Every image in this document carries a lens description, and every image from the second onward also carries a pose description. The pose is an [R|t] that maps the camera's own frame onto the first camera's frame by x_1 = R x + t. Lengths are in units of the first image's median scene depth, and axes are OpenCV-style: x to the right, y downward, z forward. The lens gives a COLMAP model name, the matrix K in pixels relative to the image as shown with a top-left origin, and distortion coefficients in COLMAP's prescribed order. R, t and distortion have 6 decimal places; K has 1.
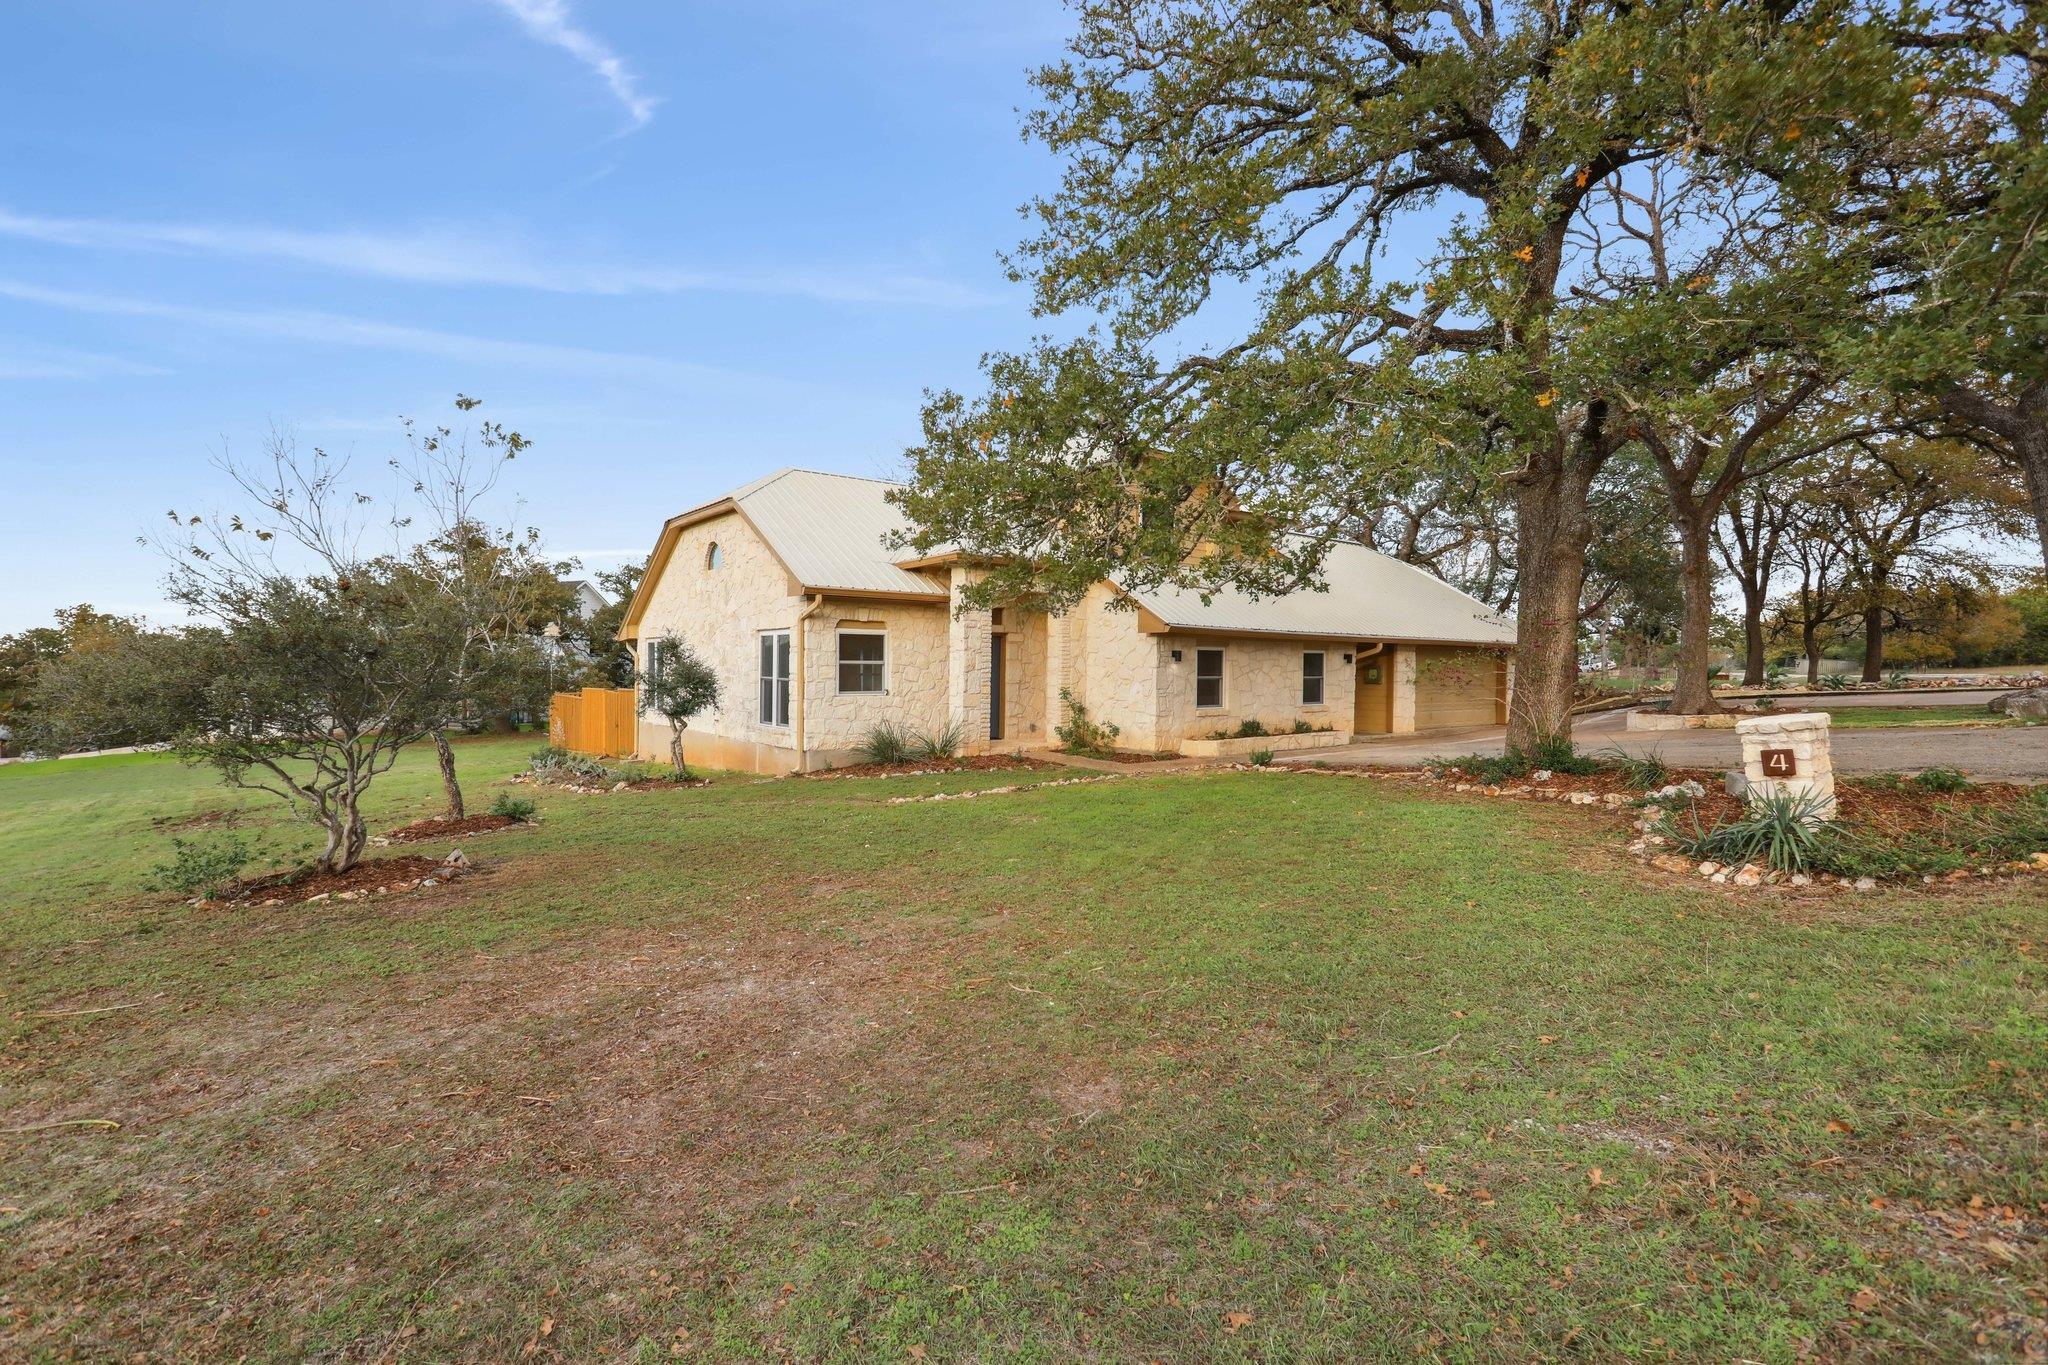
lens RADIAL K [[938.8, 0, 1018.6], [0, 938.8, 699.0], [0, 0, 1]] dist [-0.033755, 0.022355]
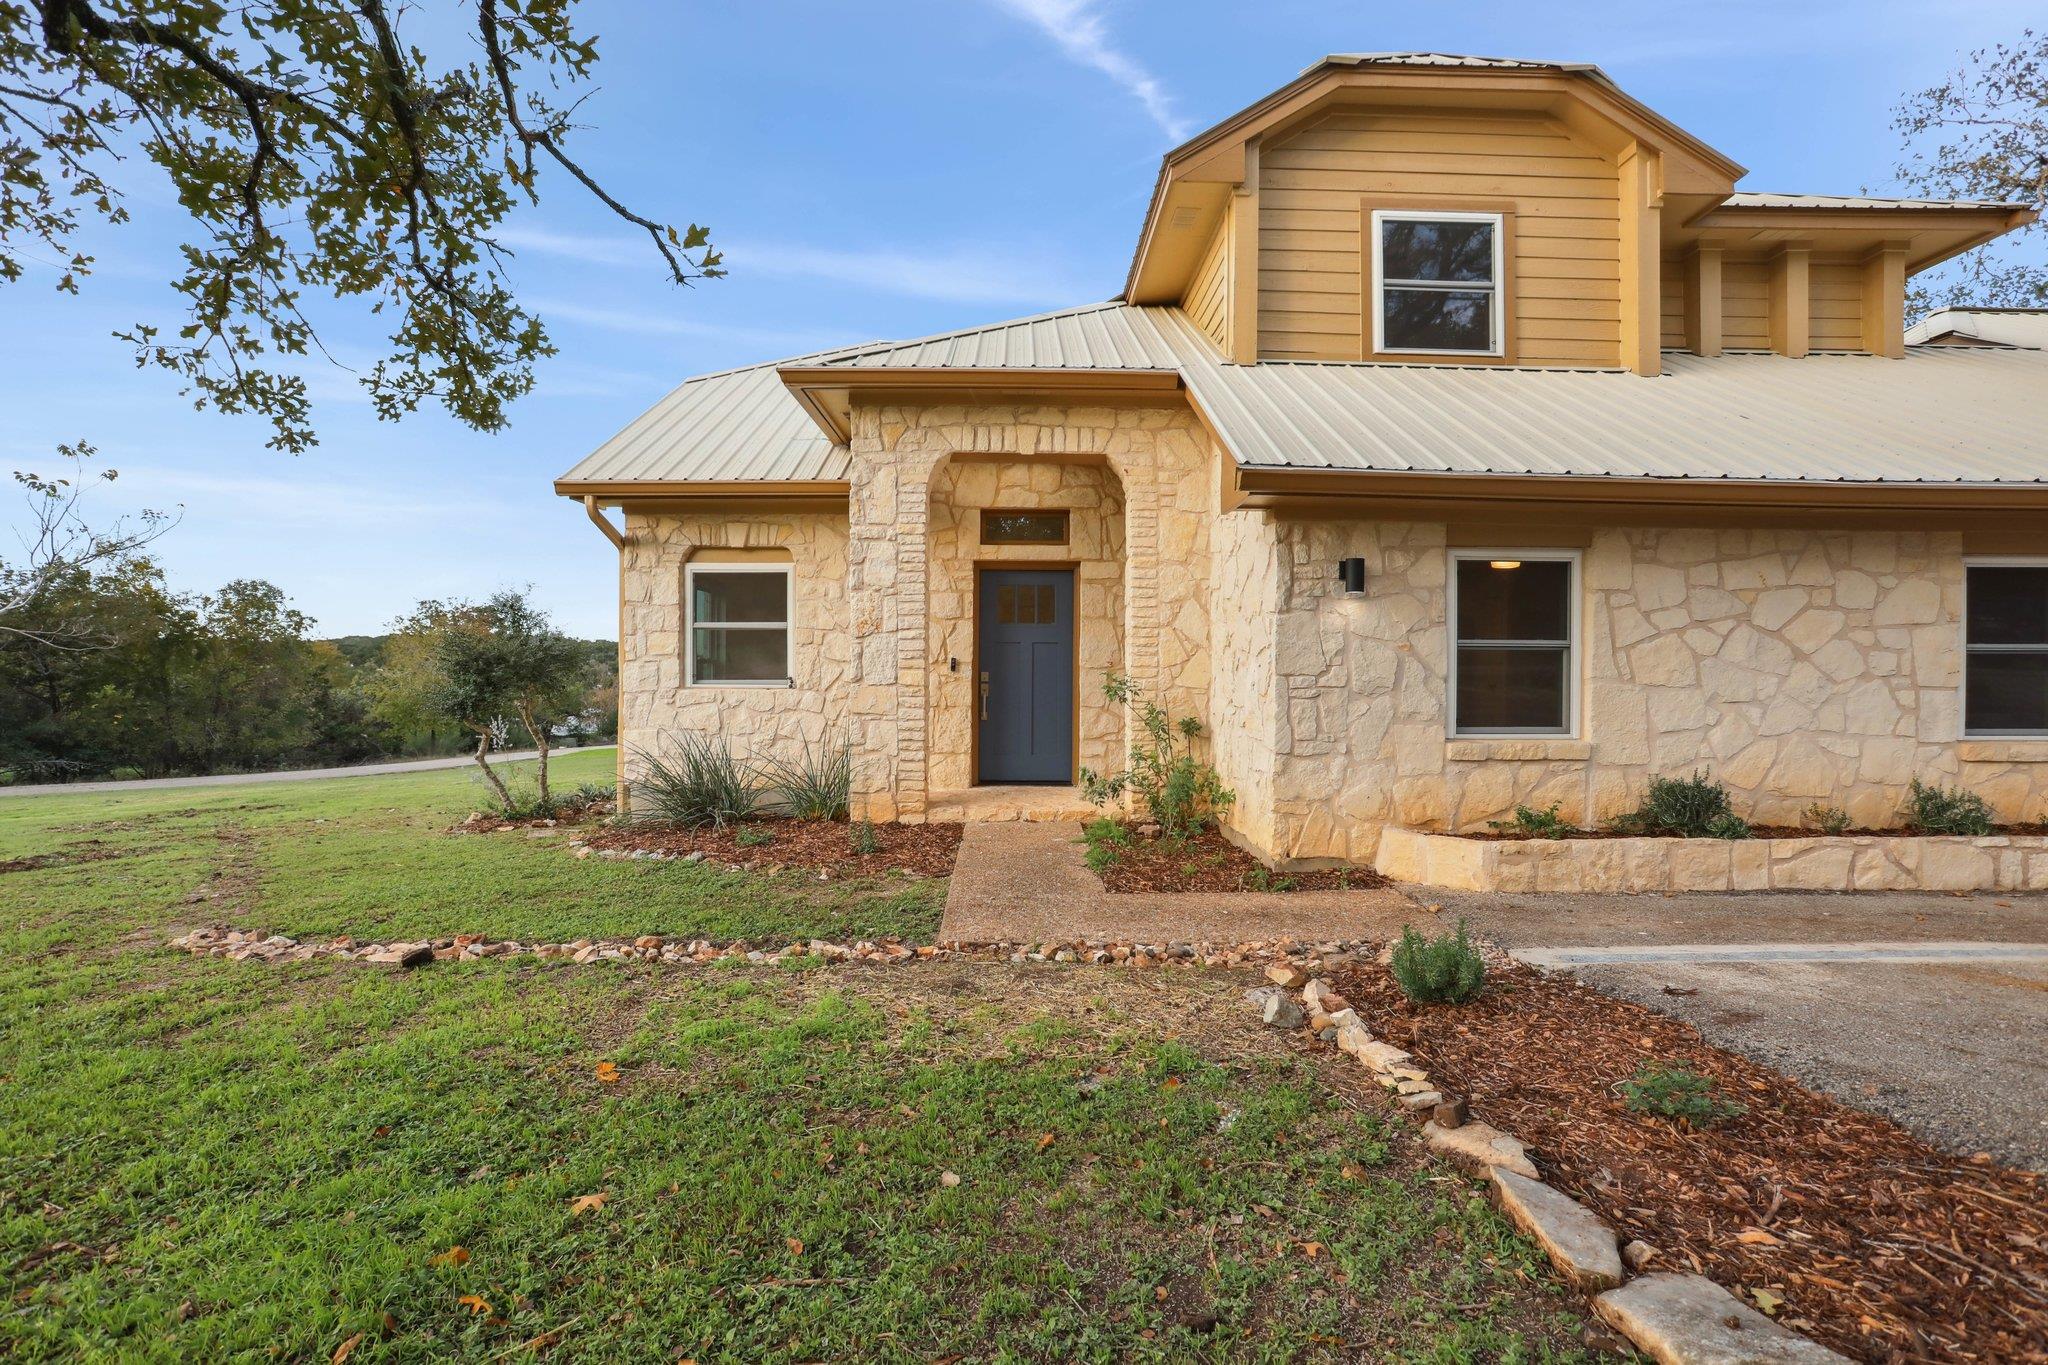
lens RADIAL K [[938.8, 0, 1018.6], [0, 938.8, 699.0], [0, 0, 1]] dist [-0.033755, 0.022355]
pose [[0.805665, 0.013080, -0.592227, 0.262502], [-0.019167, 0.999808, -0.003993, 0.001212], [0.592061, 0.014569, 0.805762, 0.649033]]
